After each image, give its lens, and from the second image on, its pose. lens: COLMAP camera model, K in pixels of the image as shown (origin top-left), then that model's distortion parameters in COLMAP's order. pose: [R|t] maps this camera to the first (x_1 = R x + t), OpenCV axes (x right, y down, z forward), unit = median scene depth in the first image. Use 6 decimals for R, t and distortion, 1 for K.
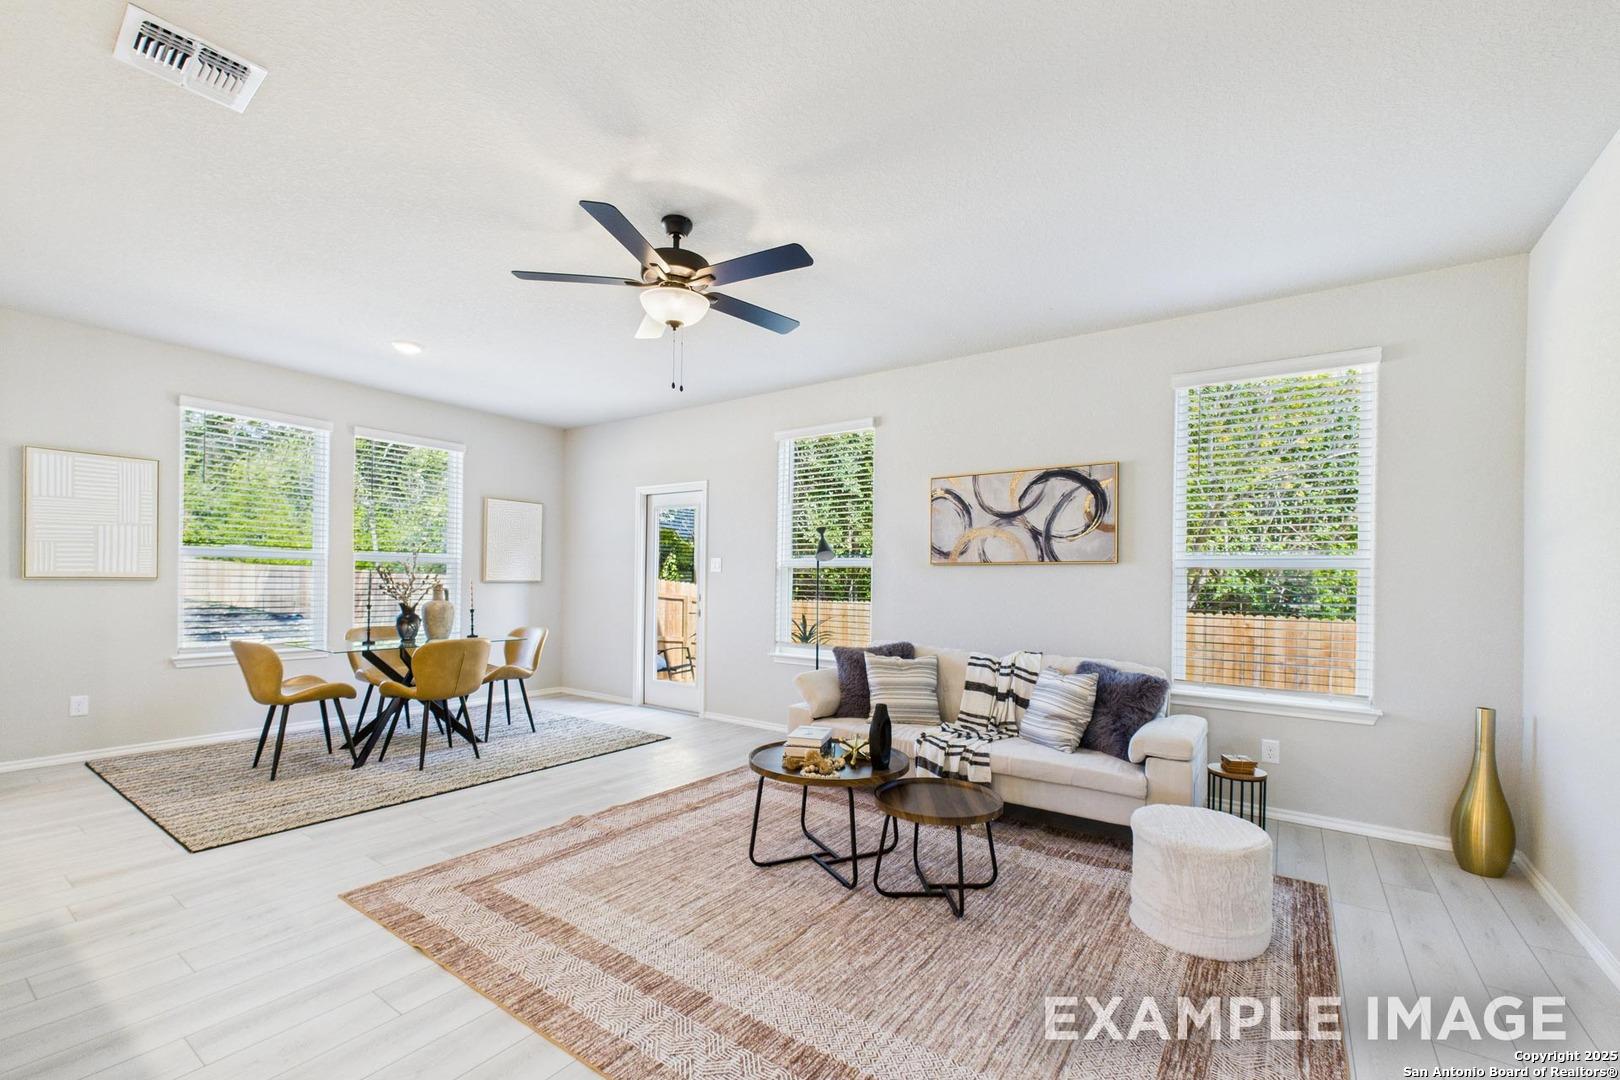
lens RADIAL K [[685.1, 0, 812.2], [0, 685.1, 578.8], [0, 0, 1]] dist [0.002082, -0.000187]
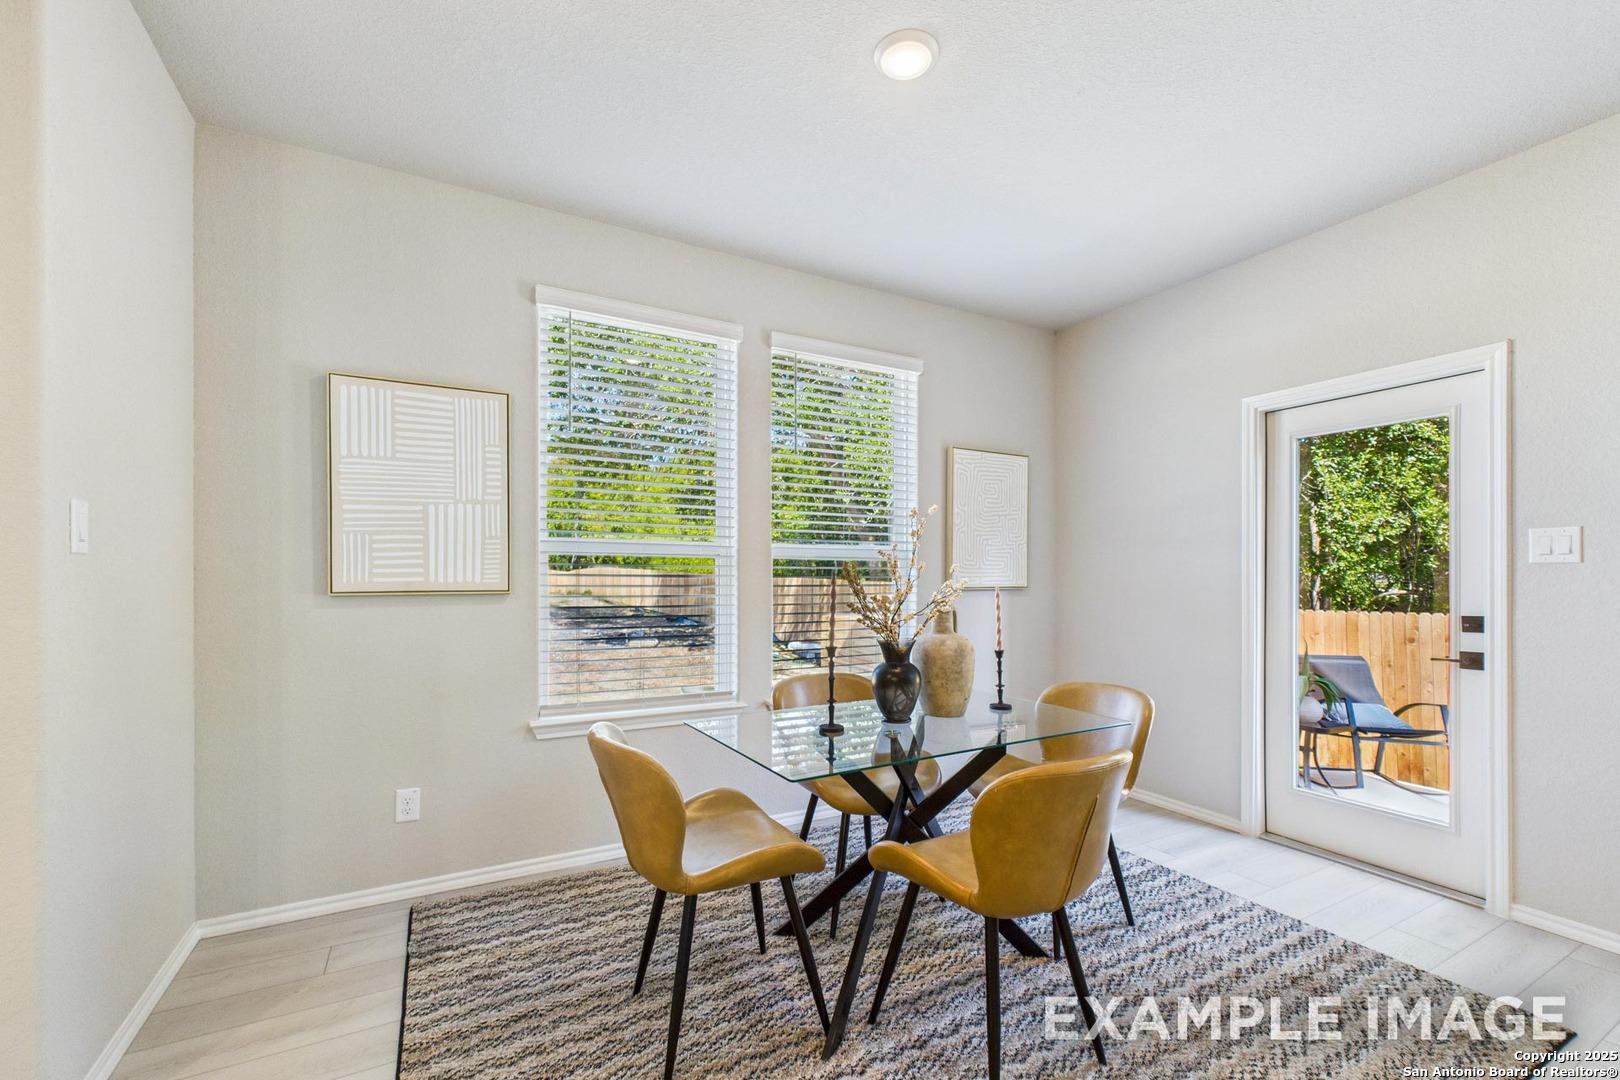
lens RADIAL K [[685.1, 0, 810.0], [0, 685.1, 575.3], [0, 0, 1]] dist [0.002082, -0.000187]
pose [[0.897775, -0.015031, -0.440199, -0.506906], [0.013337, 0.999887, -0.006940, -0.007747], [0.440253, 0.000360, 0.897874, 0.644505]]
